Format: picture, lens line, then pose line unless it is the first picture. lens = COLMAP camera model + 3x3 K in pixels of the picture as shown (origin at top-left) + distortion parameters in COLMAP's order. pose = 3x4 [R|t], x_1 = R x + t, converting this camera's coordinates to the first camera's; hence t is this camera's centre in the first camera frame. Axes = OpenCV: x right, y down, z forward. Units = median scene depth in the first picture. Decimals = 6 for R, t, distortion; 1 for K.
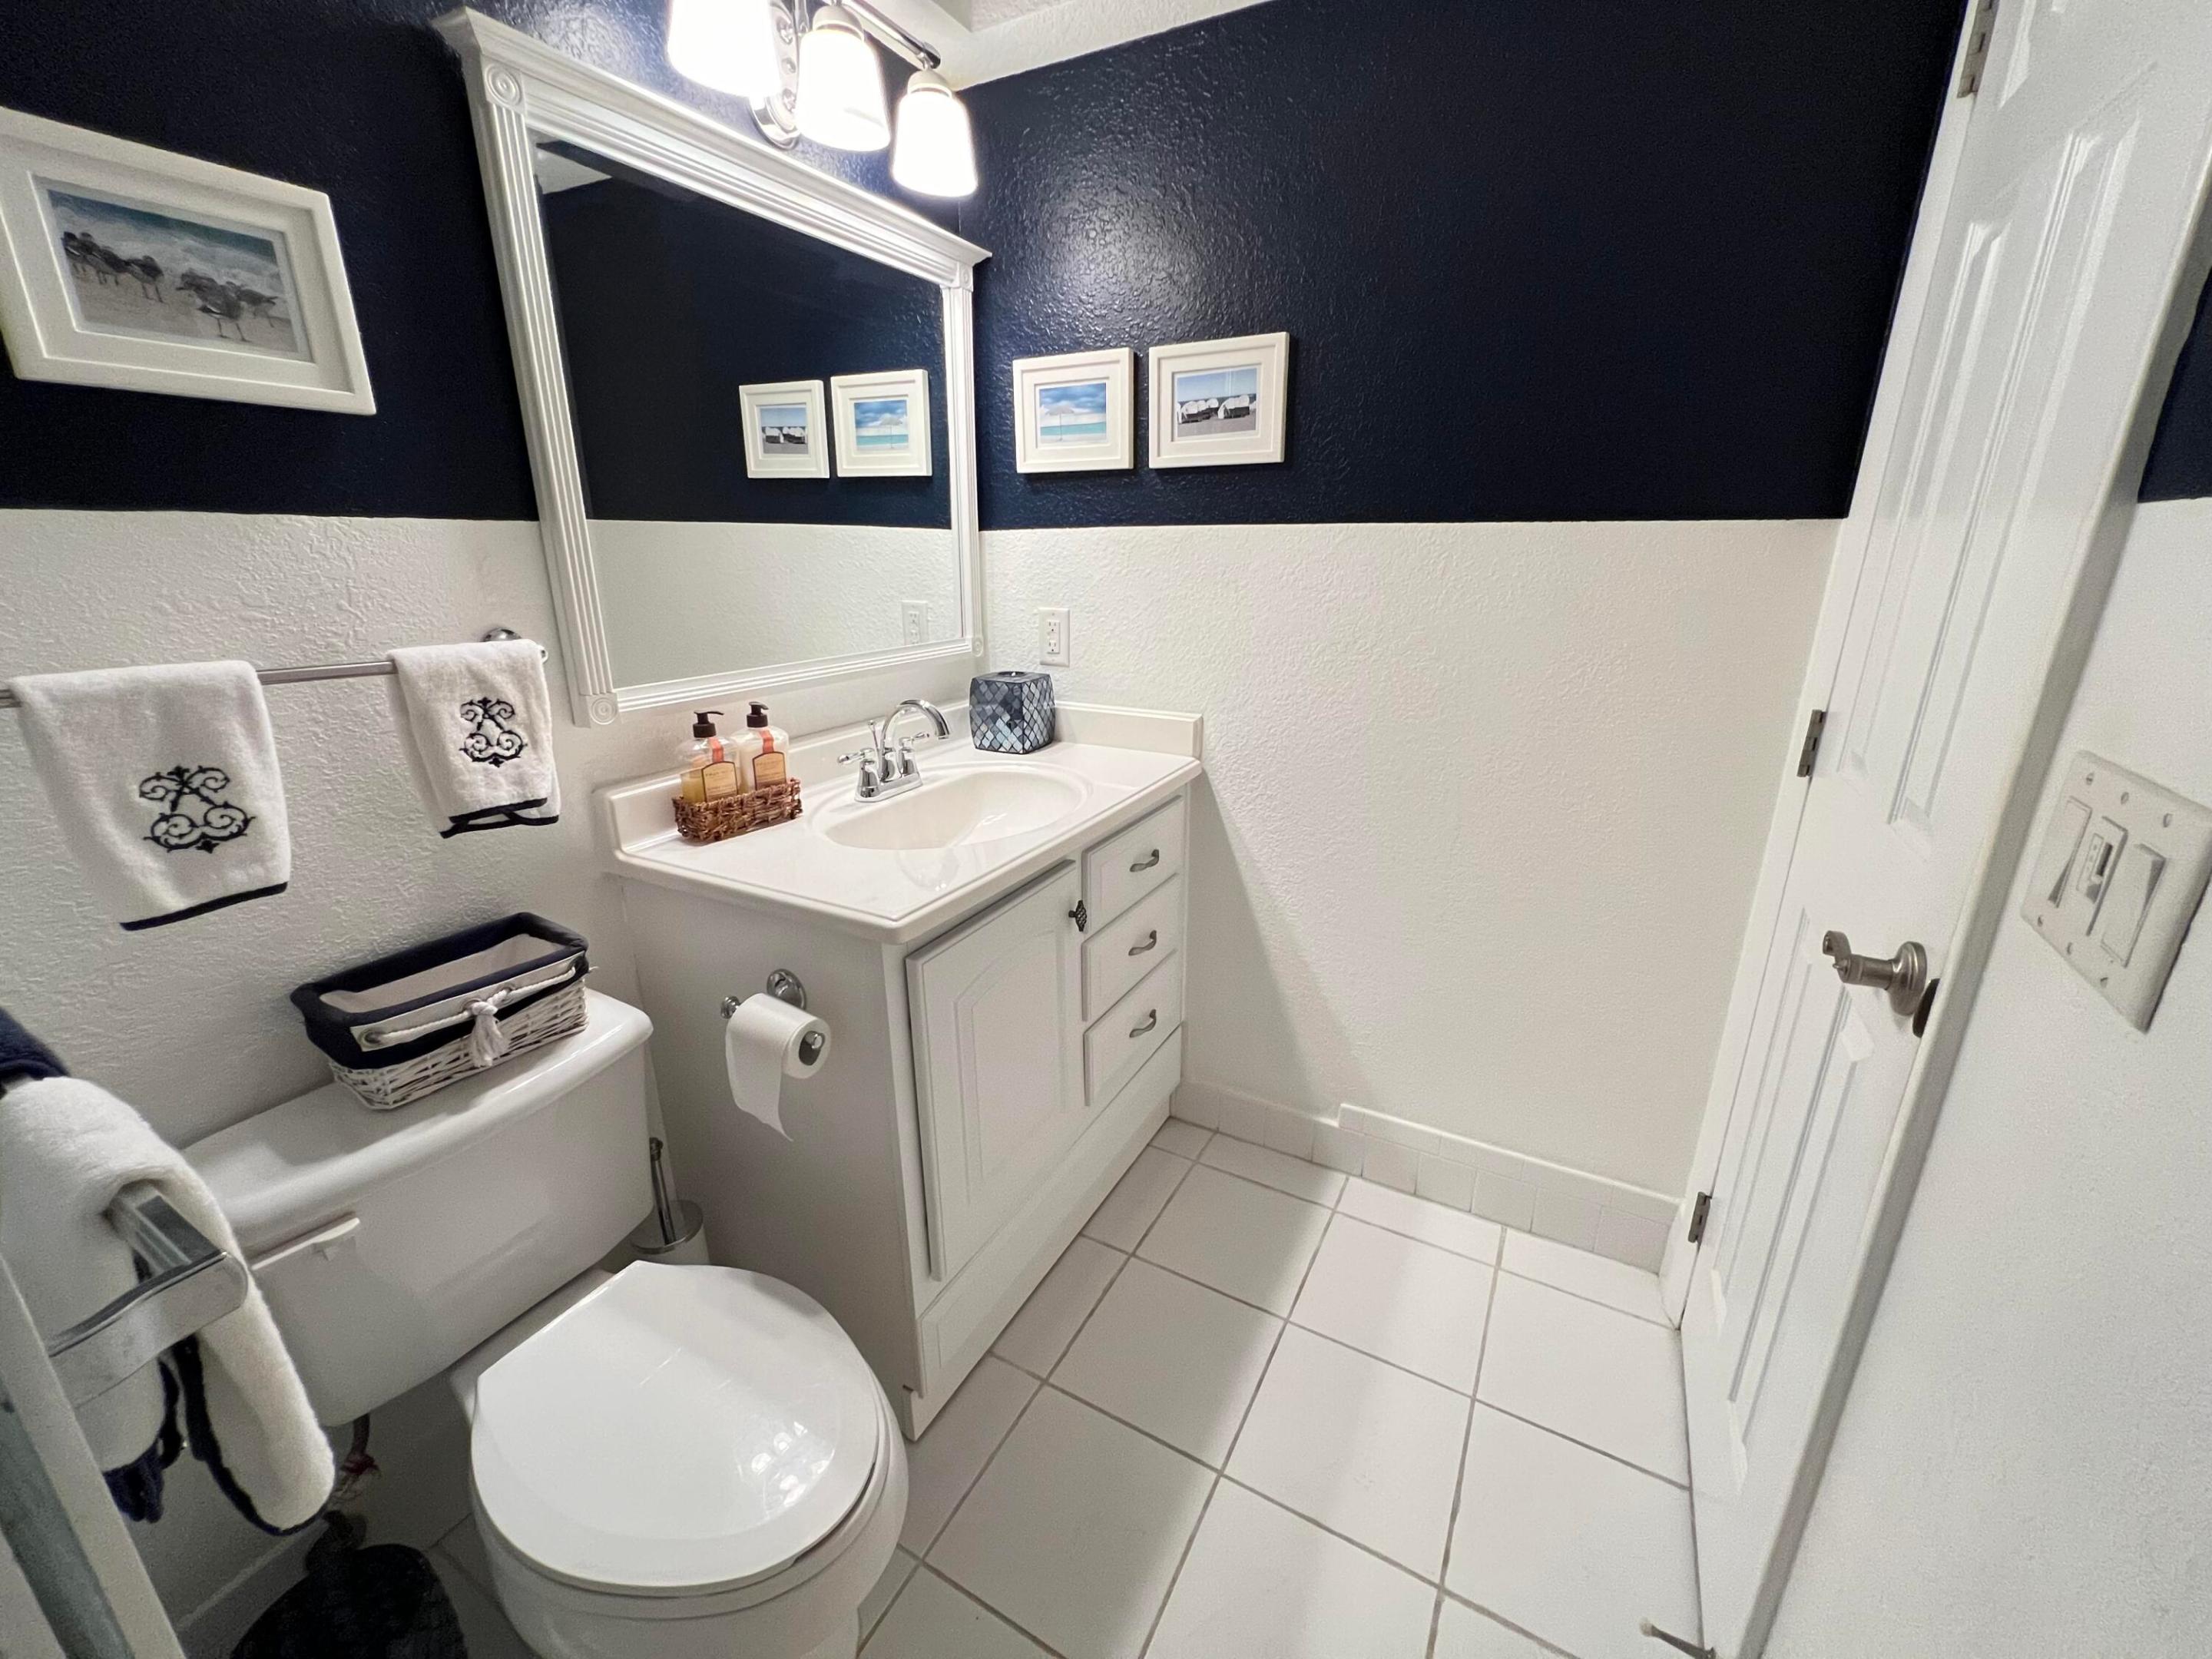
lens RADIAL K [[890.9, 0, 1098.9], [0, 890.9, 822.9], [0, 0, 1]] dist [-0.005608, 0.001421]
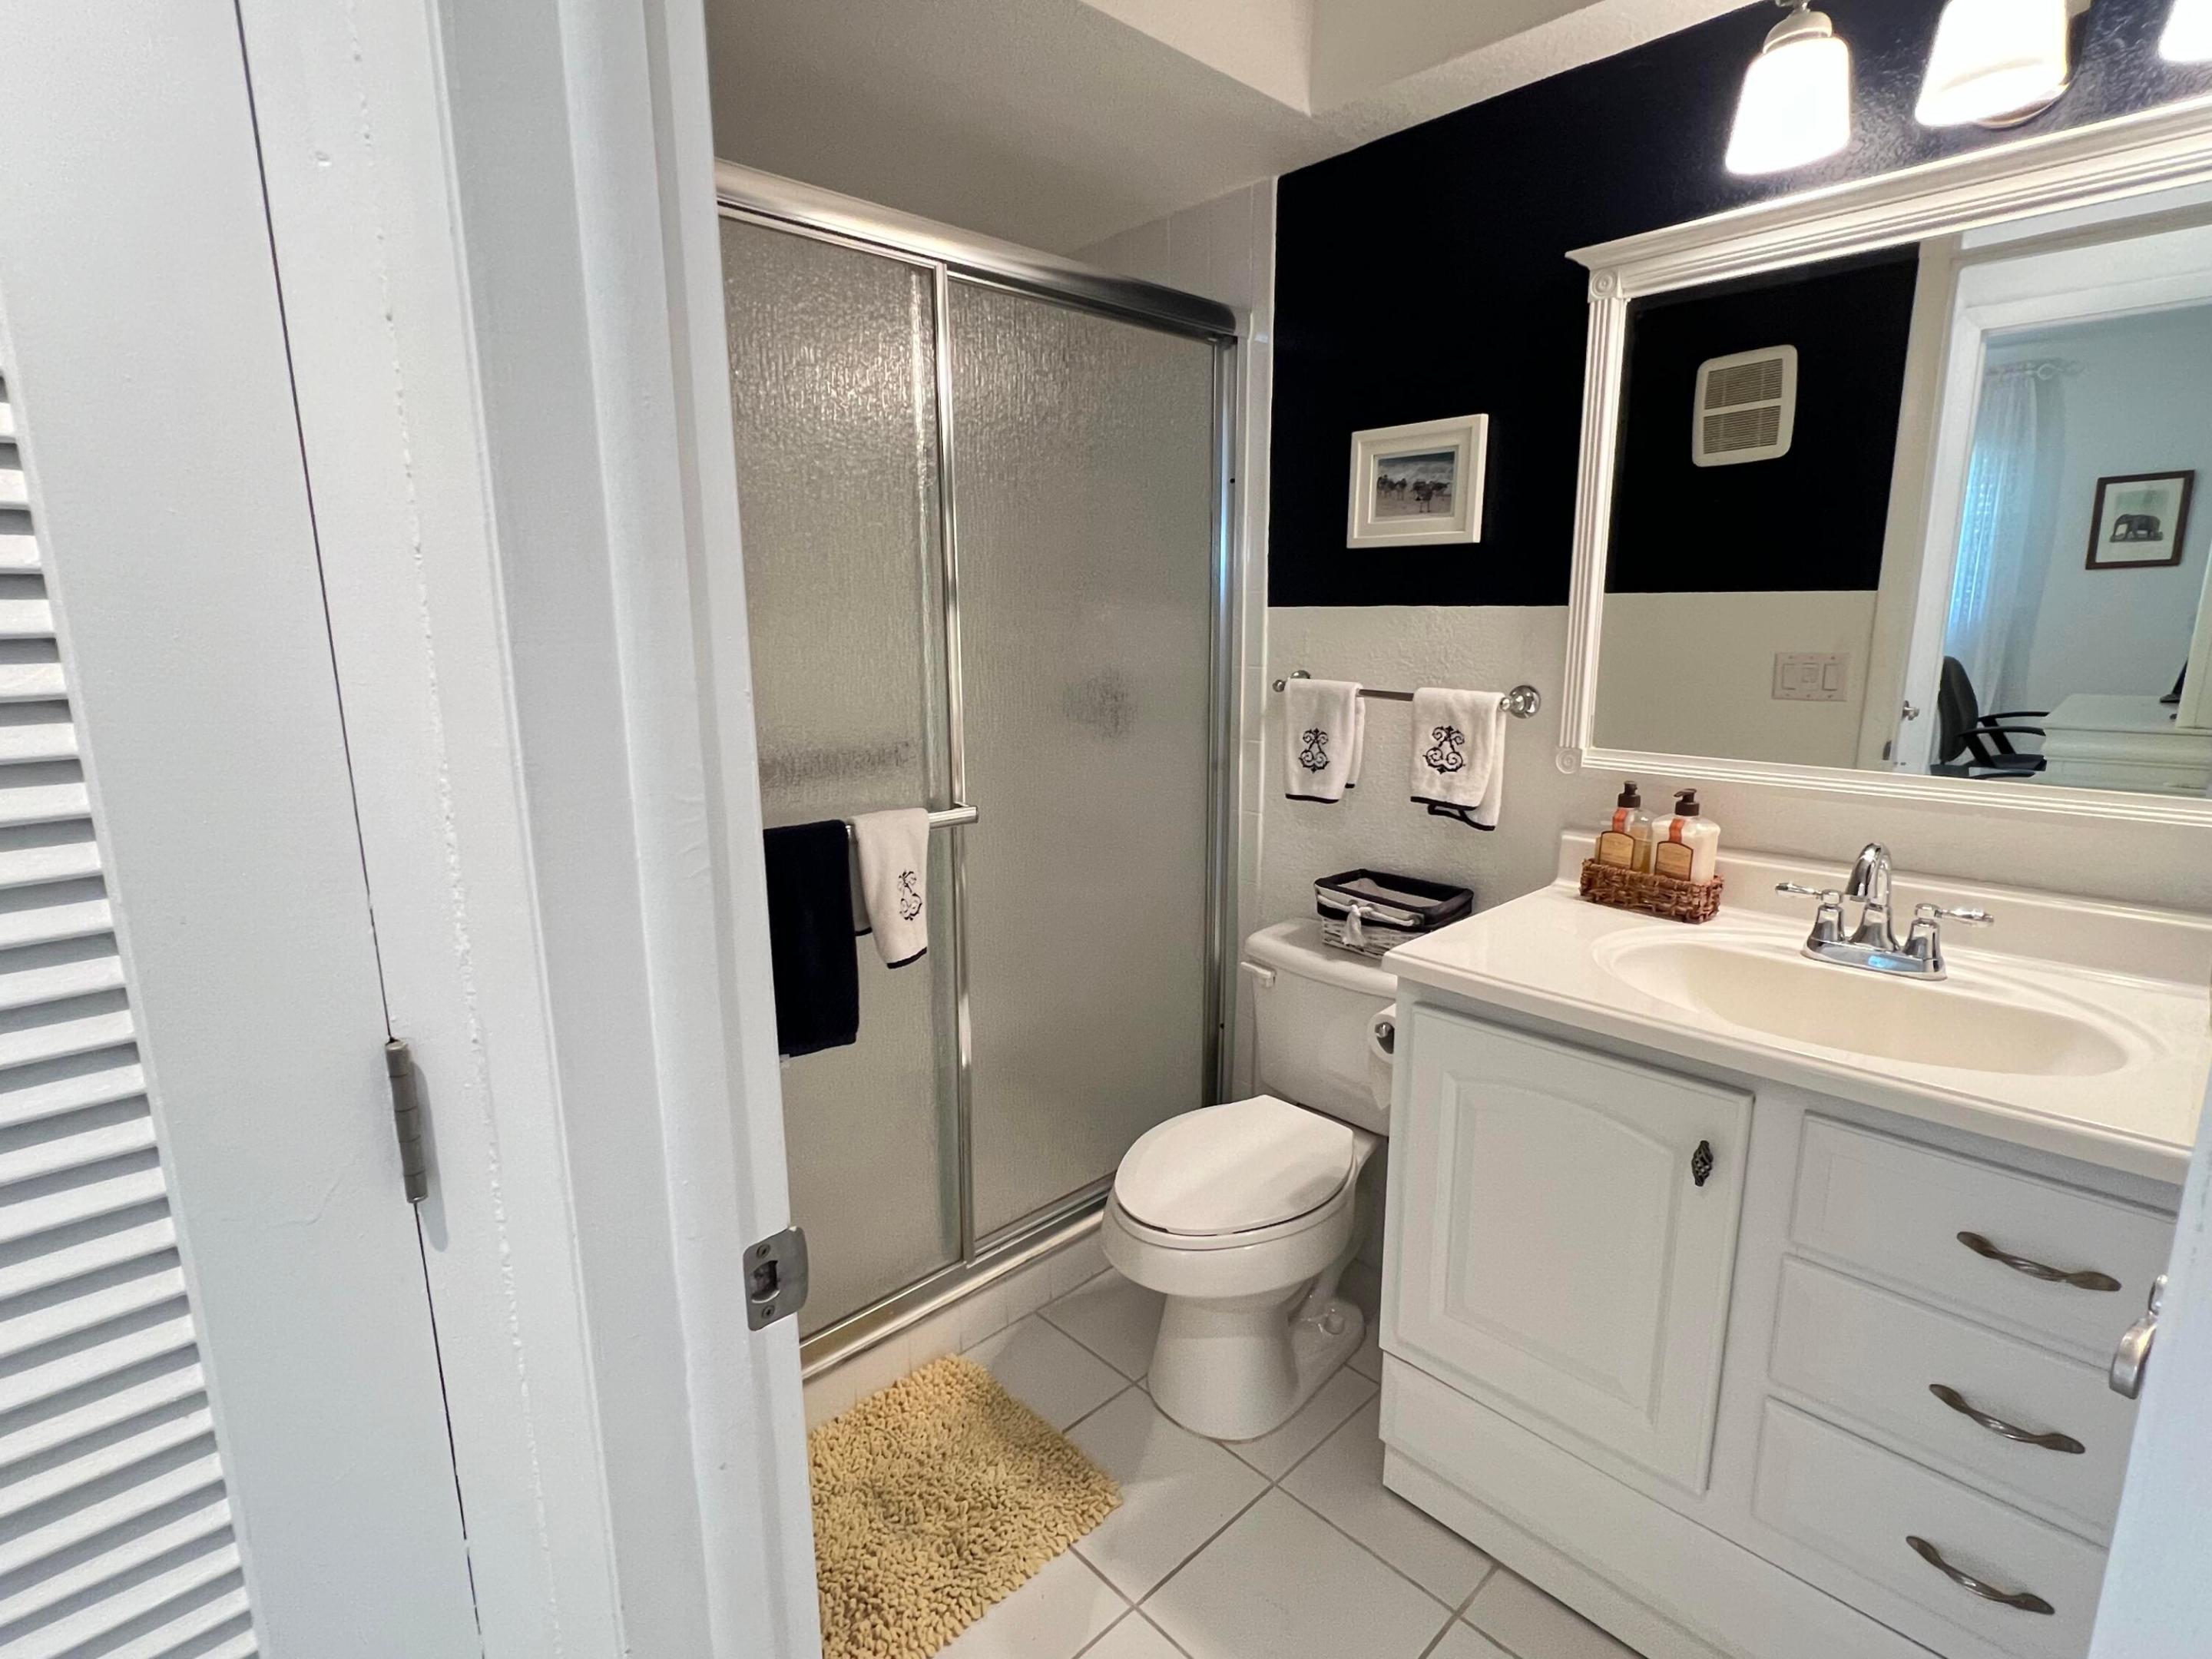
lens RADIAL K [[1035.8, 0, 1103.5], [0, 1035.8, 820.0], [0, 0, 1]] dist [0.000218, -0.000011]
pose [[-0.283245, 0.190217, -0.939995, 1.117088], [-0.283836, 0.919598, 0.271617, -0.306695], [0.916084, 0.343739, -0.206481, 0.904090]]
